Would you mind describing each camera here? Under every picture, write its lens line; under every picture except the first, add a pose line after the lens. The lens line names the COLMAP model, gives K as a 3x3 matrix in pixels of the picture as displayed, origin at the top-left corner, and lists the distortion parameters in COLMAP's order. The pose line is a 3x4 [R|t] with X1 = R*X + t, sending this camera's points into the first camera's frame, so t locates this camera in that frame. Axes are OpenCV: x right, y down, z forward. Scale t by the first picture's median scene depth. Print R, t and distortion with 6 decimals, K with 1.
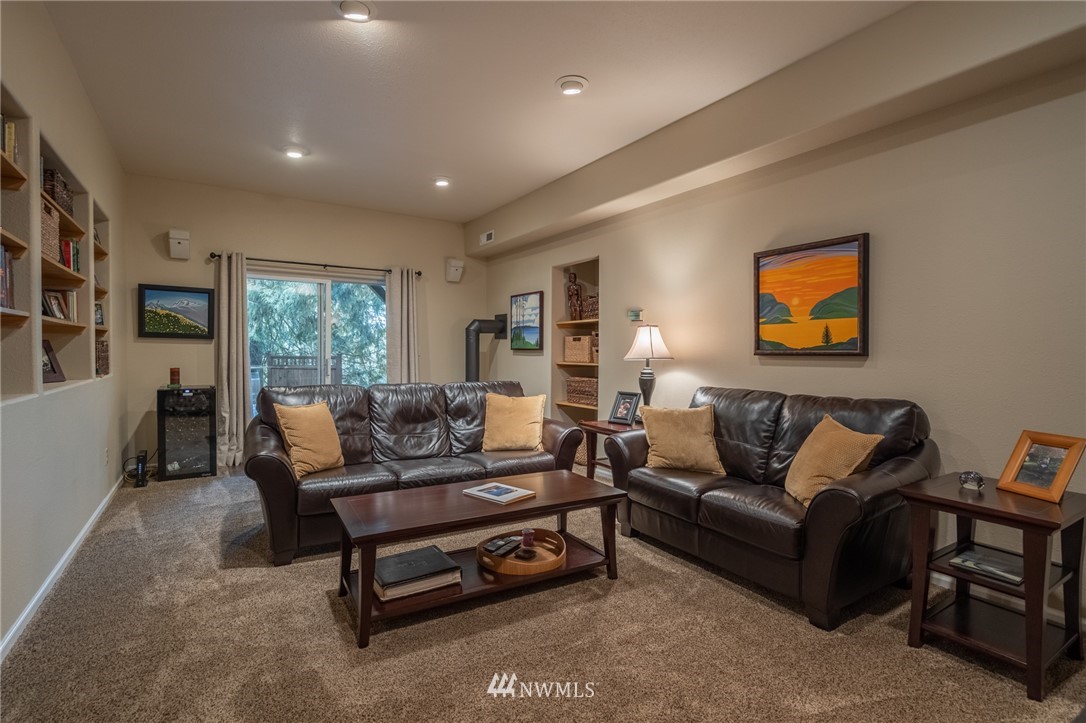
lens RADIAL K [[501.7, 0, 543.0], [0, 501.7, 361.5], [0, 0, 1]] dist [0.001625, 0.000212]
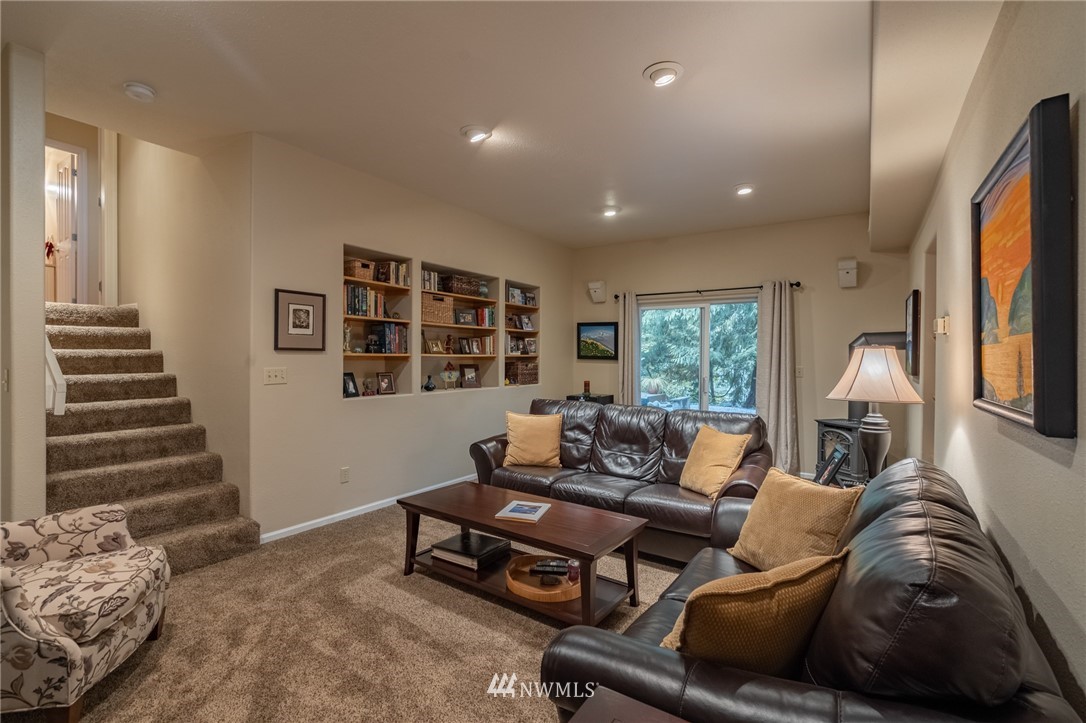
lens RADIAL K [[501.7, 0, 543.0], [0, 501.7, 361.5], [0, 0, 1]] dist [0.001625, 0.000212]
pose [[0.408092, 0.006314, -0.912919, 0.492336], [-0.023779, 0.999710, -0.003716, -0.033320], [0.912631, 0.023225, 0.408124, 0.307905]]
